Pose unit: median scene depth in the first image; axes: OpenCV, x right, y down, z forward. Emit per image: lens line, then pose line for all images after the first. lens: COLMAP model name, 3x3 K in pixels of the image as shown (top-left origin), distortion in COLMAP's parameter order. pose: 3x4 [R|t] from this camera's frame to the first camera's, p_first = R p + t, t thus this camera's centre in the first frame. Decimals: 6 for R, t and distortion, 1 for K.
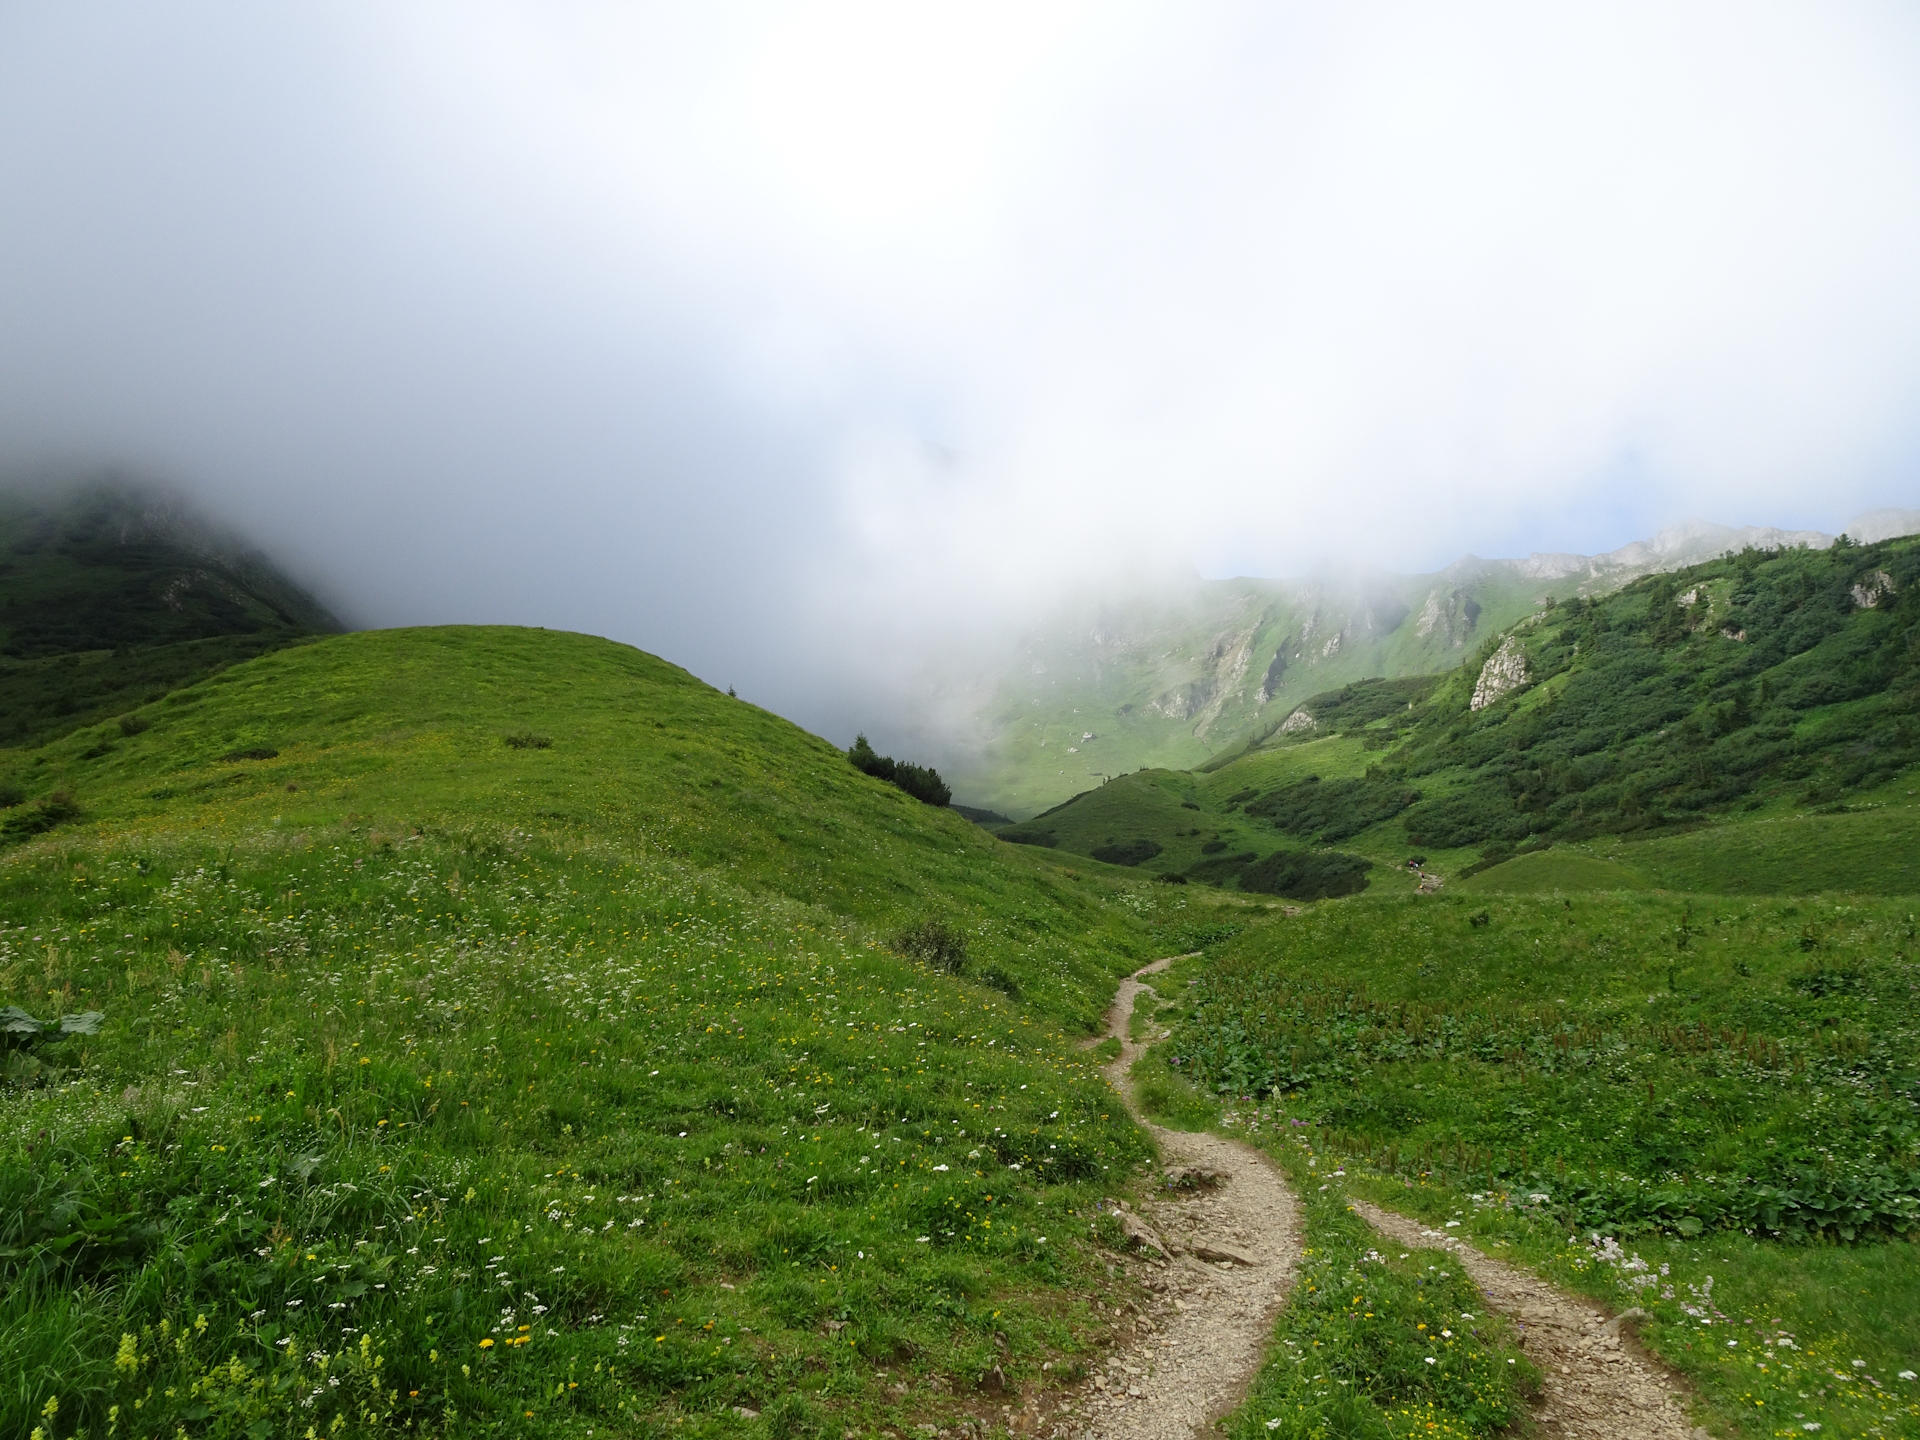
lens RADIAL K [[1356.7, 0, 955.2], [0, 1356.7, 713.0], [0, 0, 1]] dist [0.008859, 0.003046]
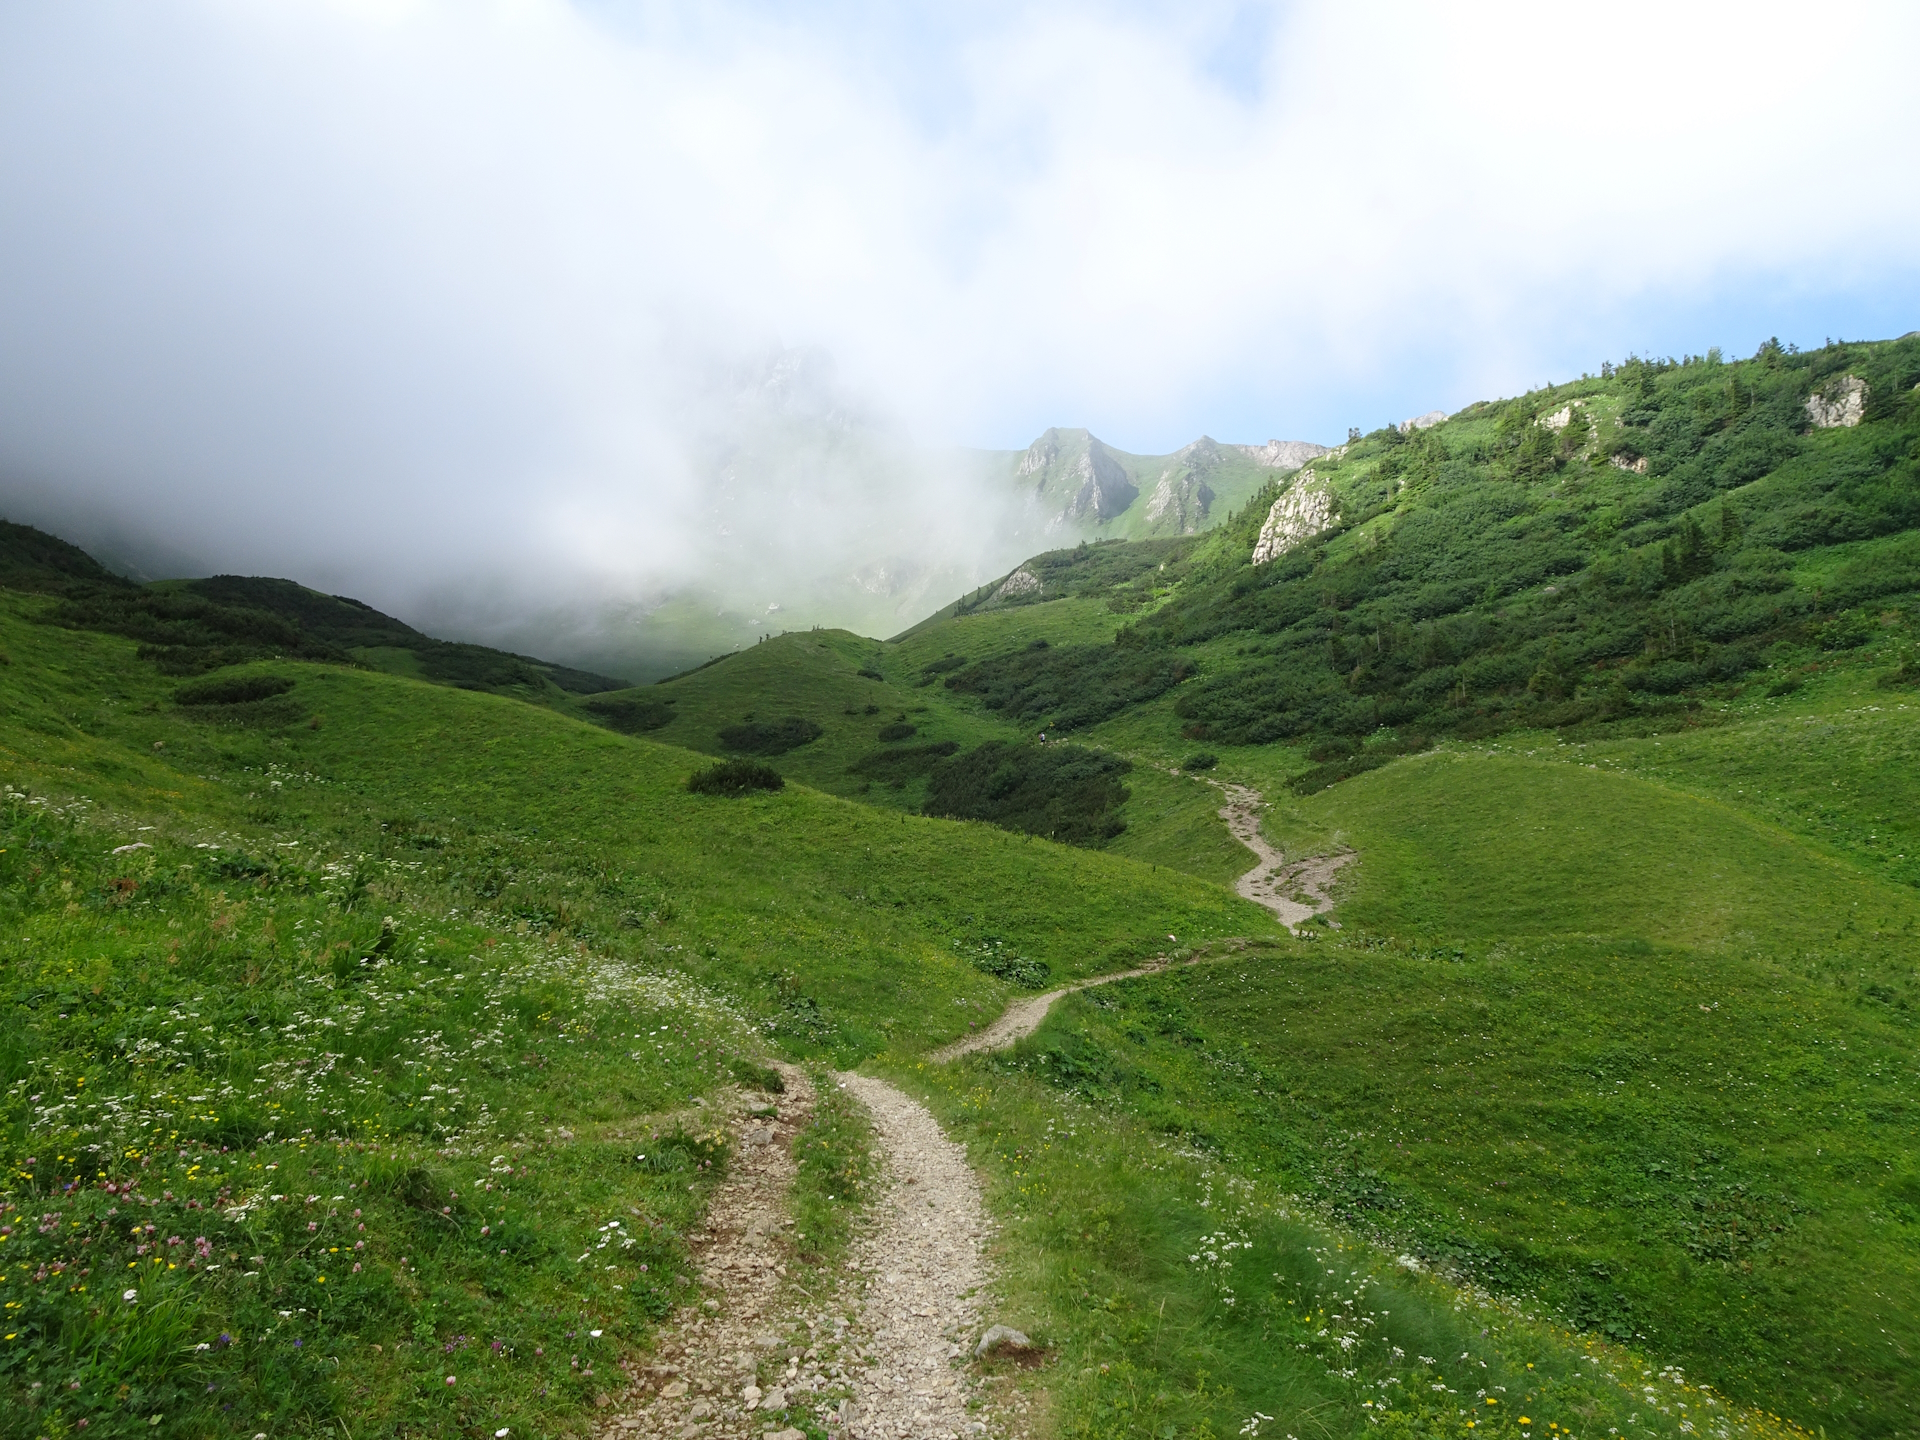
lens RADIAL K [[1356.7, 0, 961.9], [0, 1356.7, 725.4], [0, 0, 1]] dist [0.008859, 0.003046]
pose [[0.975038, 0.044427, 0.217549, 0.081302], [-0.062795, 0.994953, 0.078259, 0.043848], [-0.212975, -0.089967, 0.972907, 0.363618]]
